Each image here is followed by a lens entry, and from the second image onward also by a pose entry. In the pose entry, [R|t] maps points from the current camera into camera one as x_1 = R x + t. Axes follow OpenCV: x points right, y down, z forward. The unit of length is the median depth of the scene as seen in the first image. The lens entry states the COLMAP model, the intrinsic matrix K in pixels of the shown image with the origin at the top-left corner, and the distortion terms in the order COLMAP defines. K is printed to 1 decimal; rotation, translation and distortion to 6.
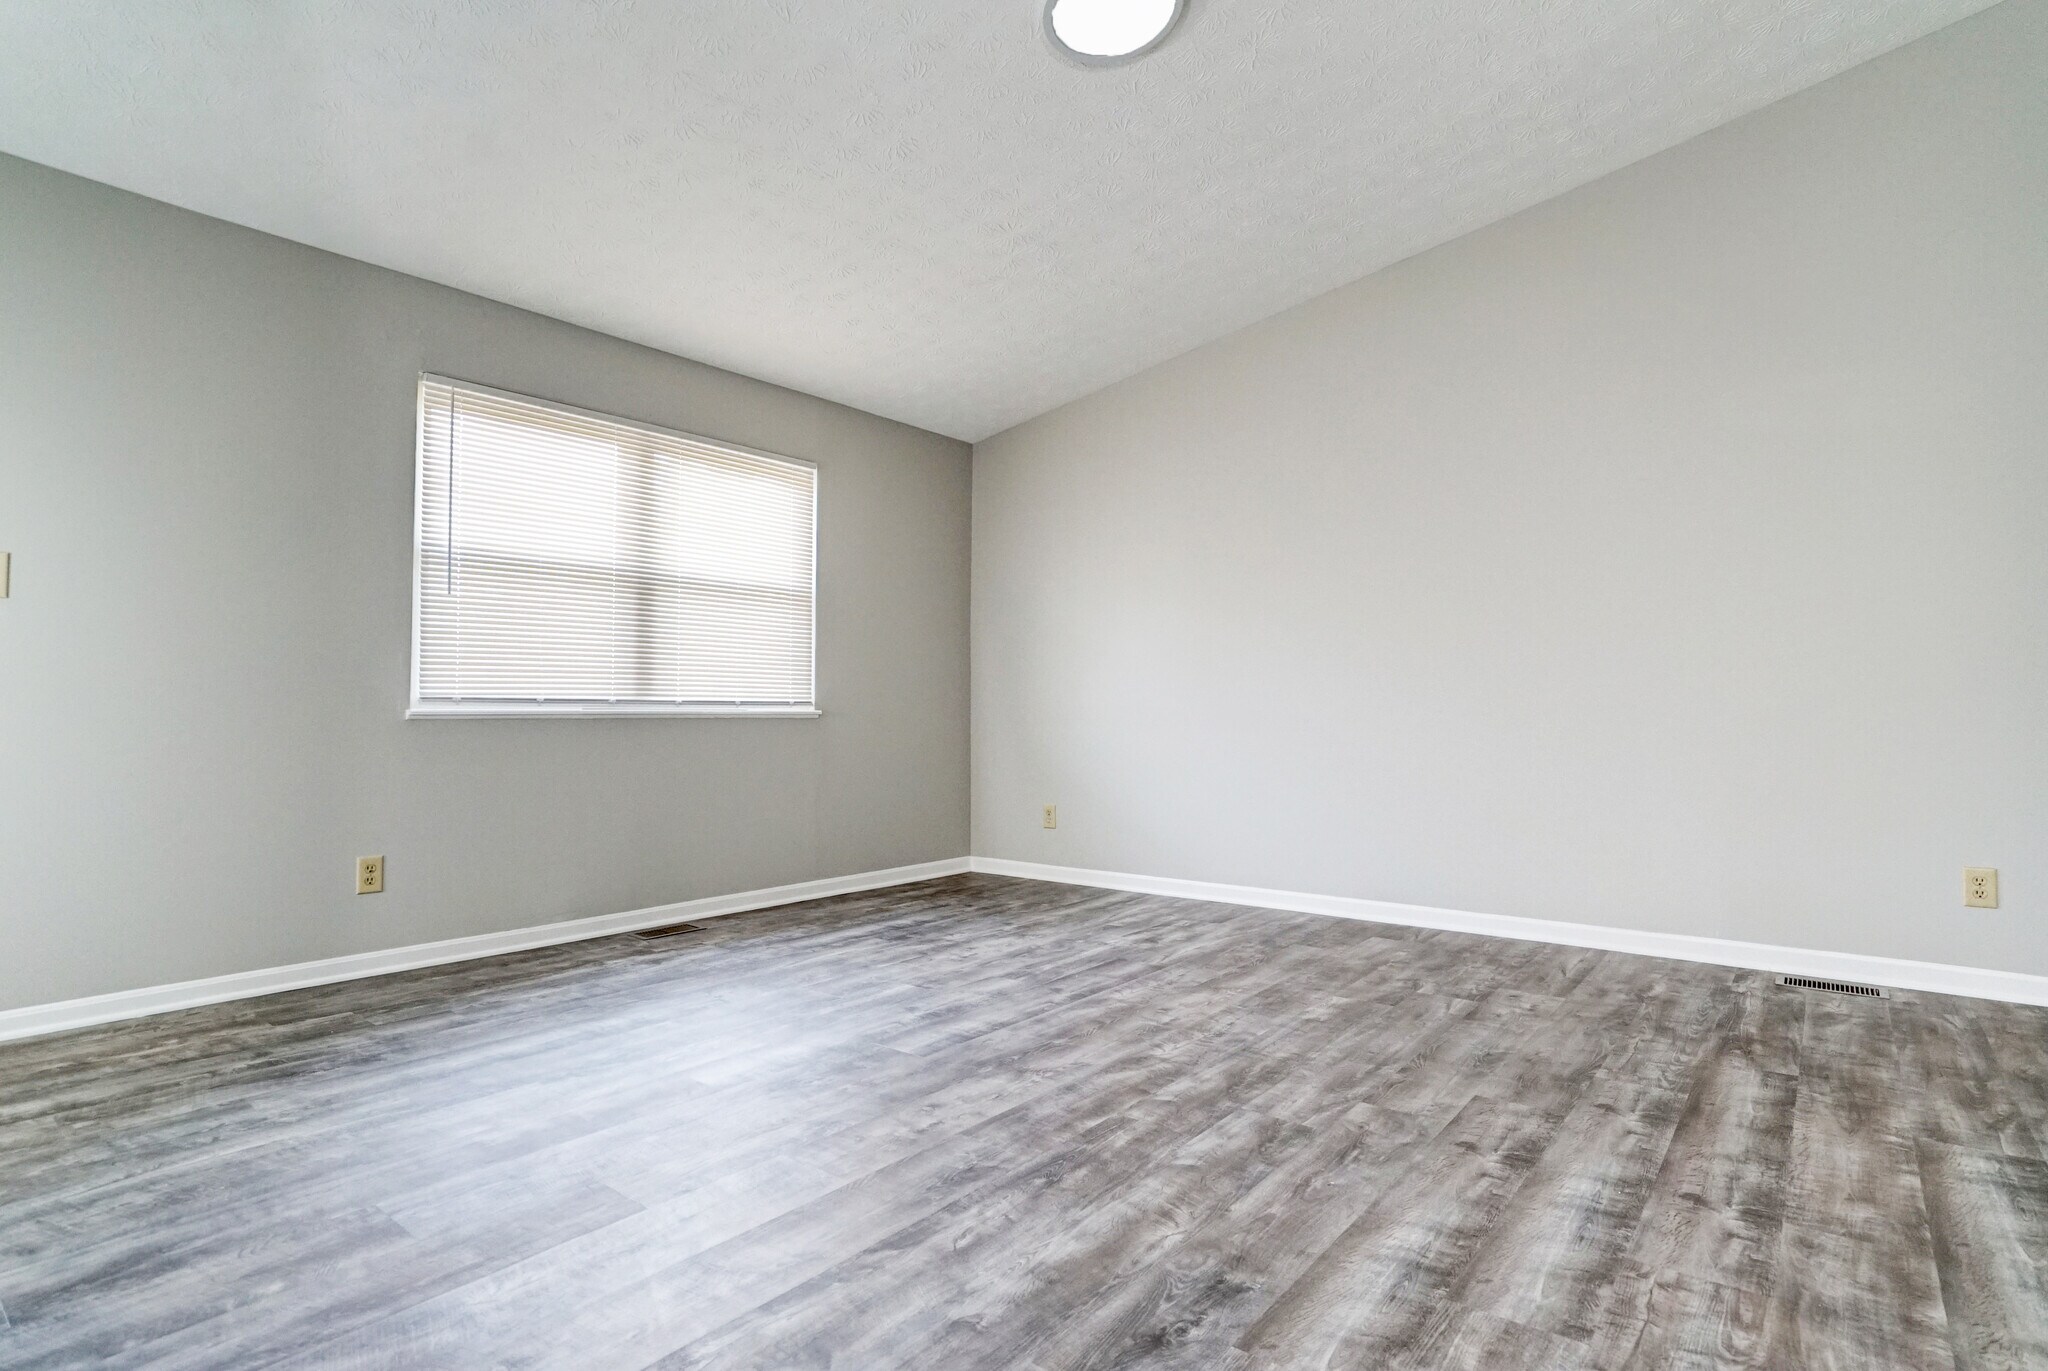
lens RADIAL K [[1021.4, 0, 1012.0], [0, 1021.4, 709.1], [0, 0, 1]] dist [-0.033272, 0.015758]
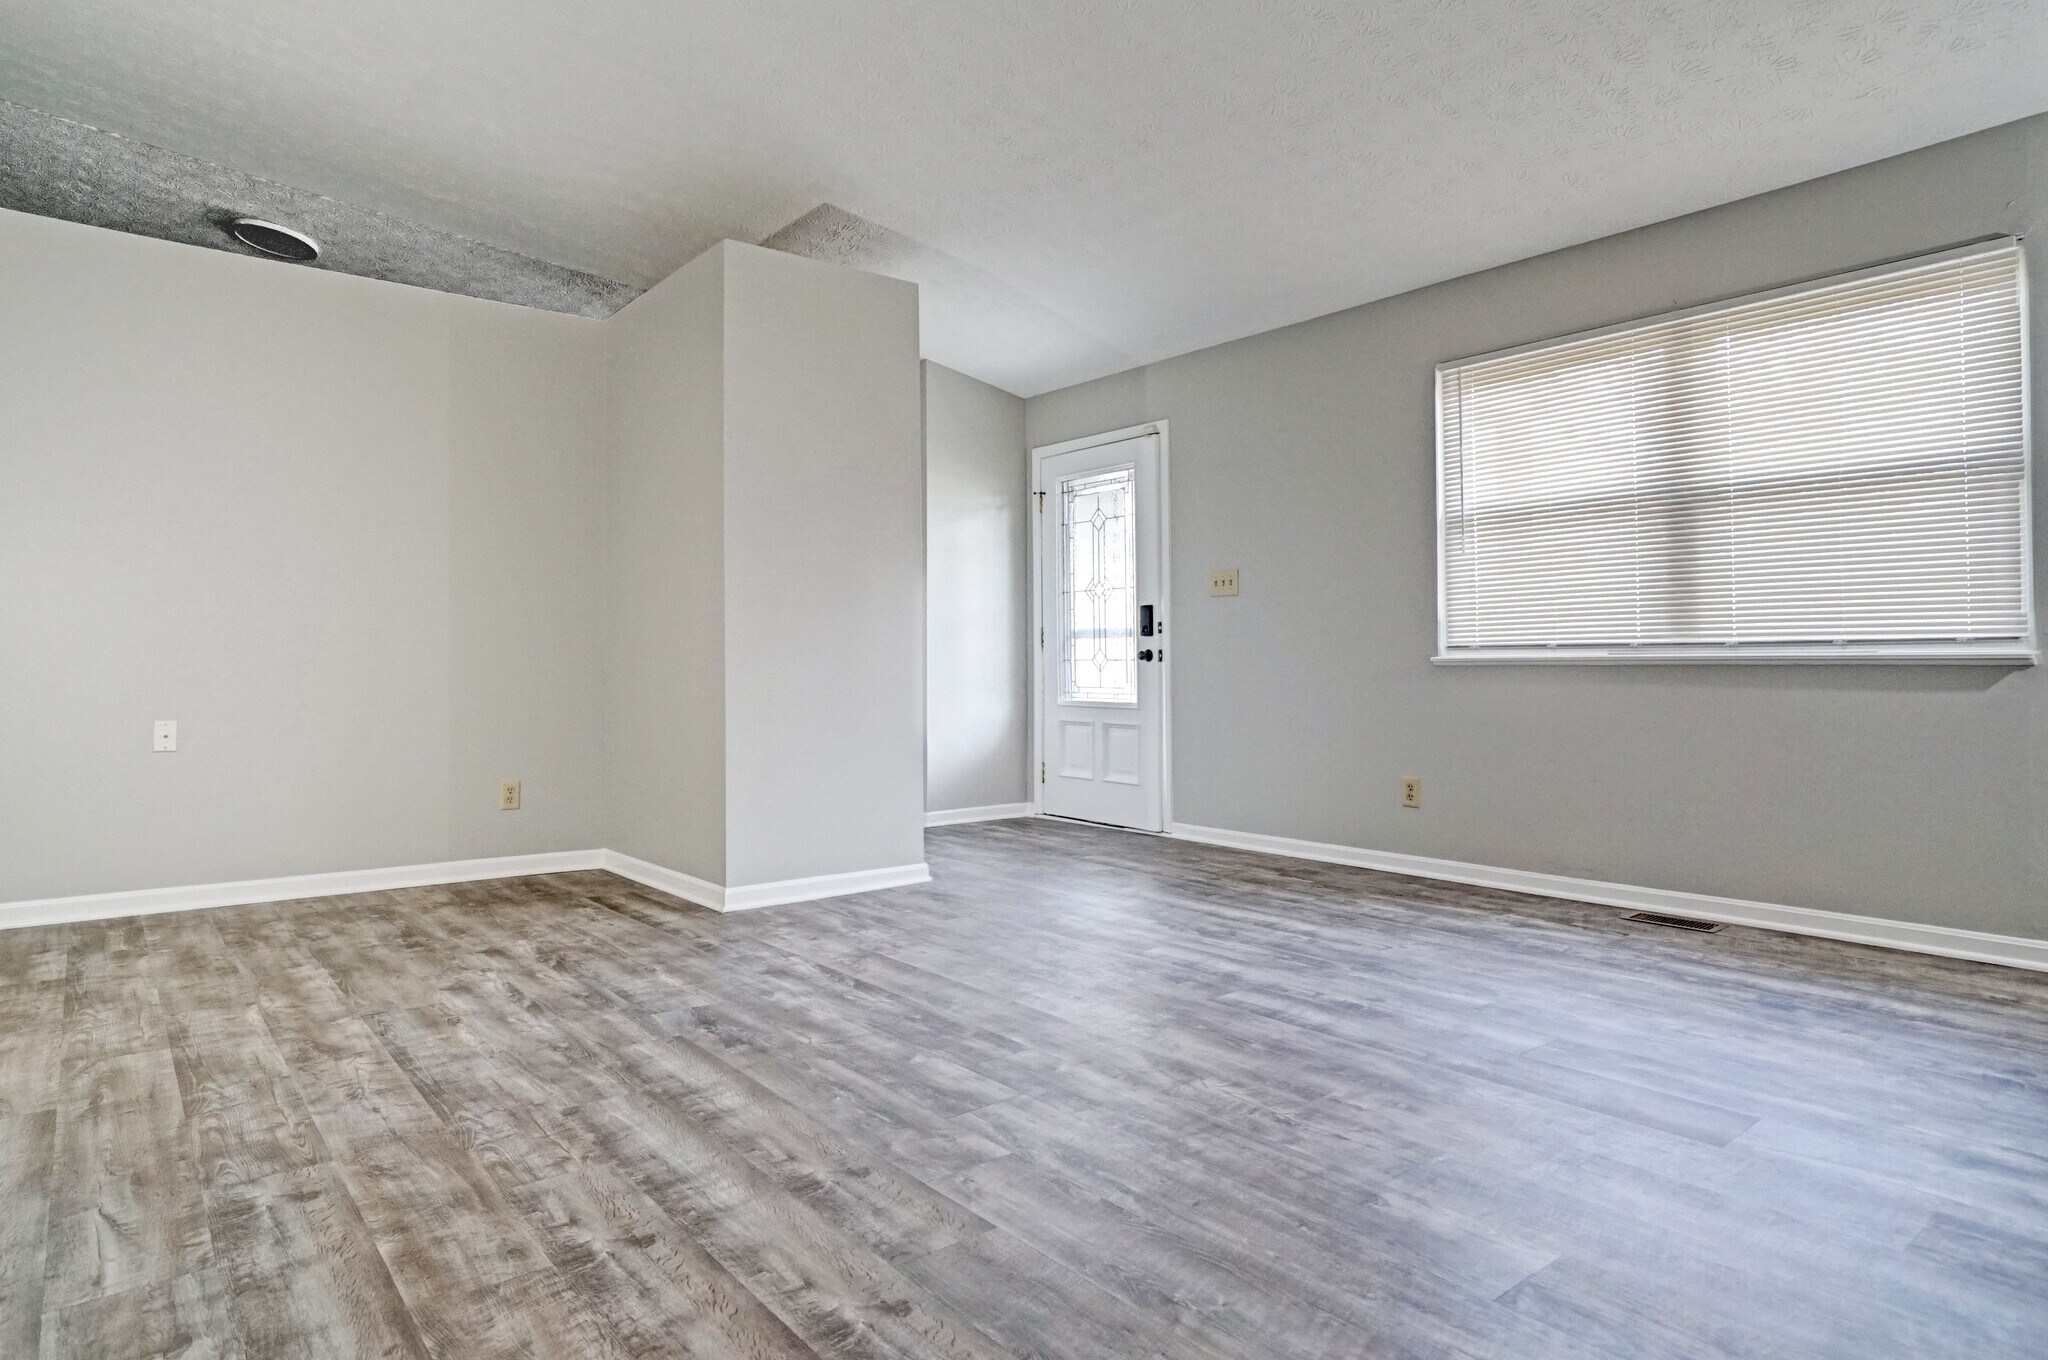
lens RADIAL K [[1157.0, 0, 1015.4], [0, 1157.0, 683.8], [0, 0, 1]] dist [-0.052311, 0.040717]
pose [[-0.196362, 0.020839, -0.980310, 1.237291], [0.011502, 0.999754, 0.018949, 0.001810], [0.980464, -0.007554, -0.196553, 1.198418]]
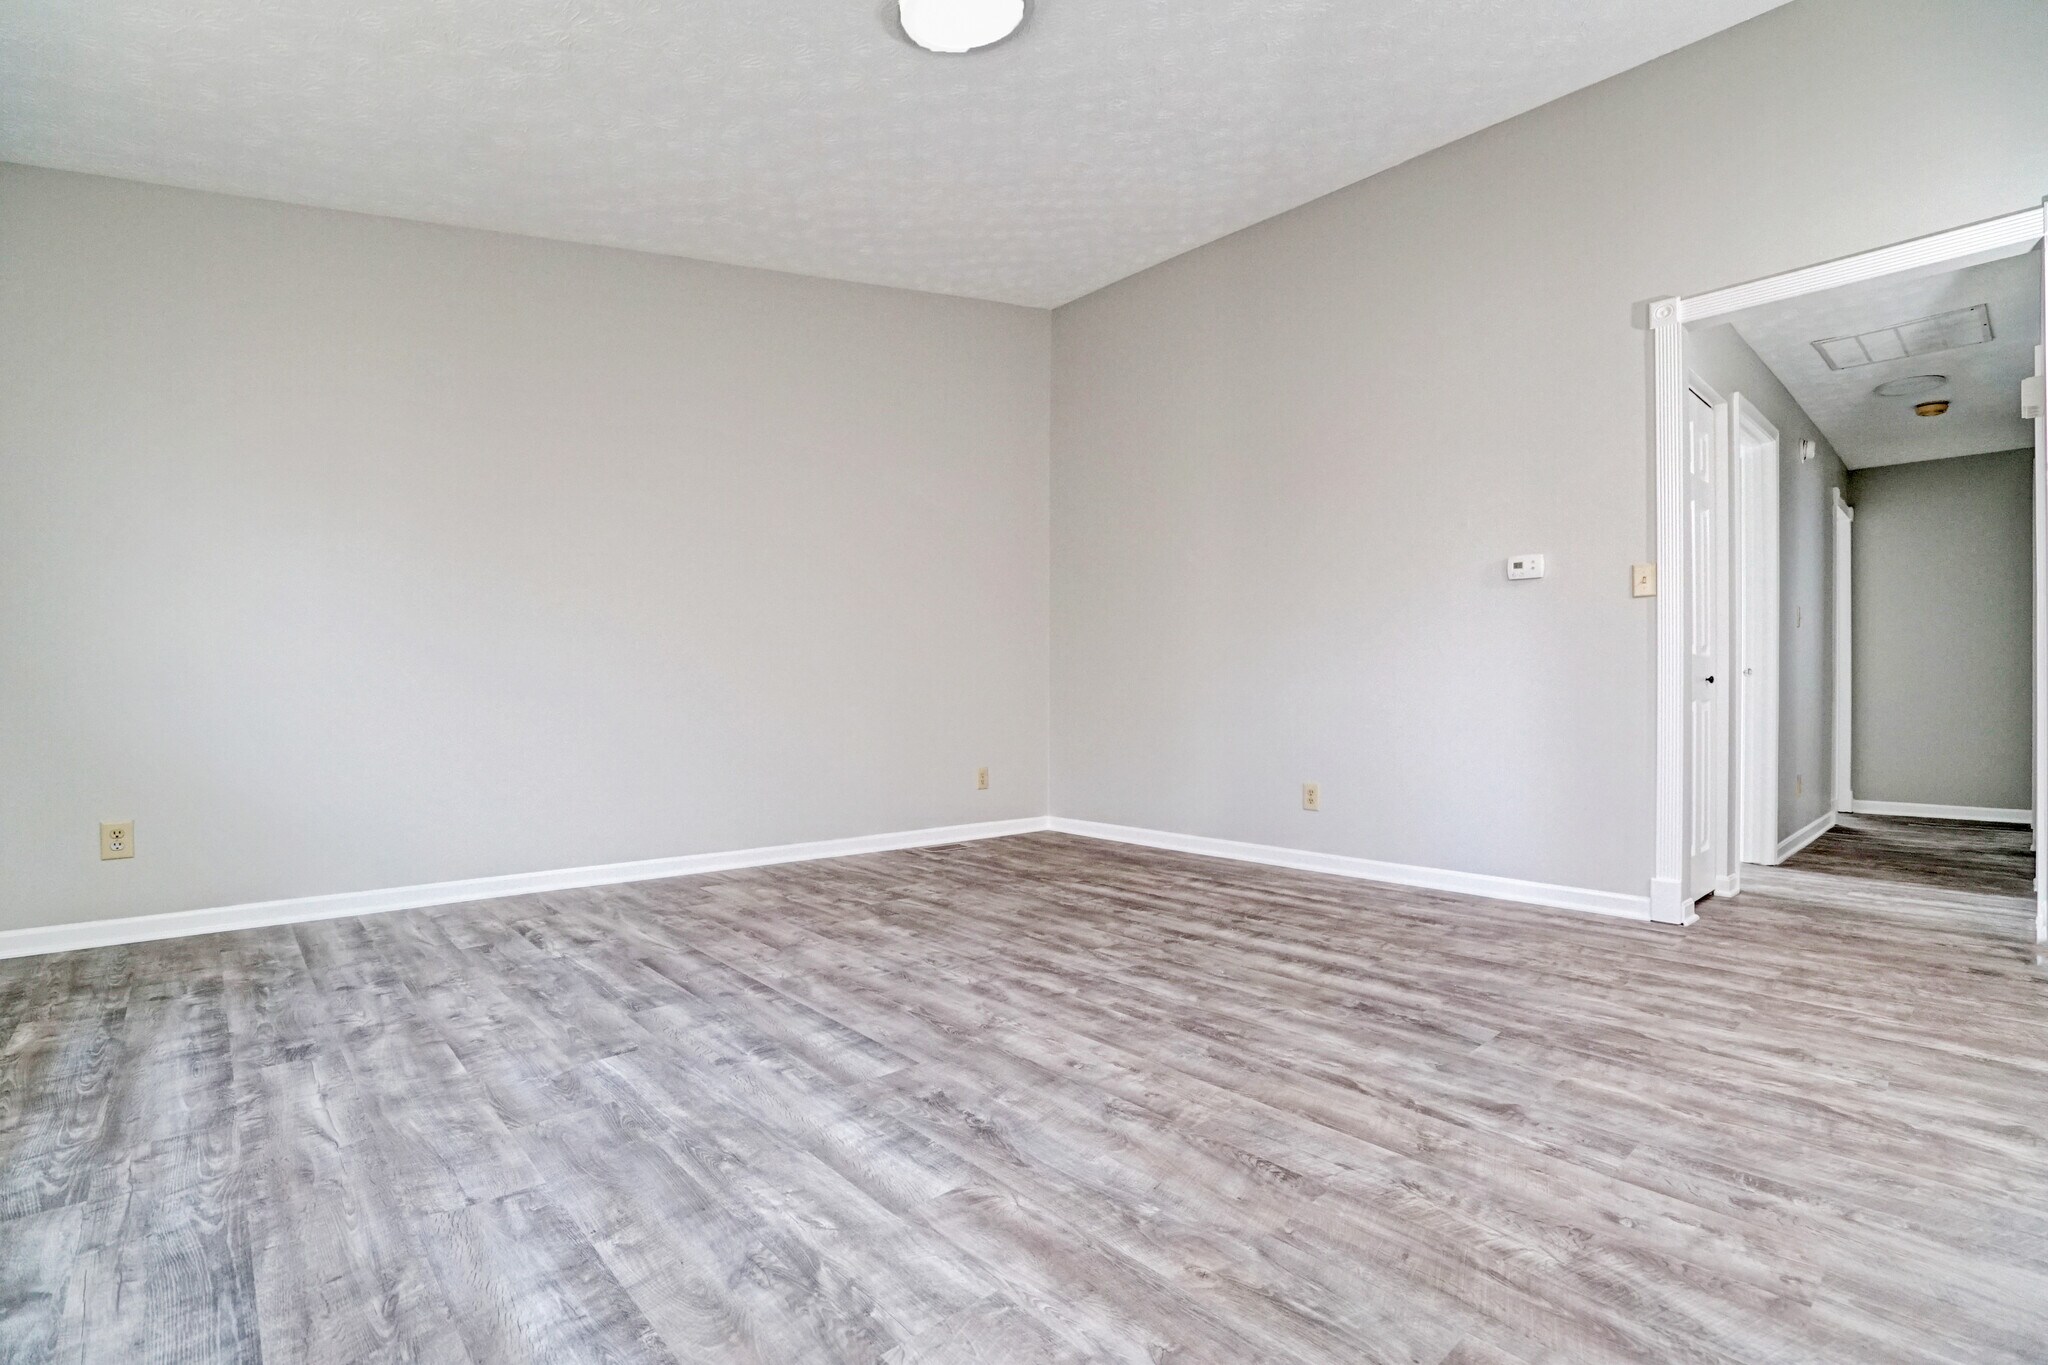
lens RADIAL K [[949.7, 0, 1008.4], [0, 949.7, 684.5], [0, 0, 1]] dist [-0.059216, 0.021603]
pose [[0.166403, 0.007577, 0.986029, -1.010708], [-0.010604, 0.999926, -0.005894, 0.021857], [-0.986001, -0.009475, 0.166471, 0.911835]]
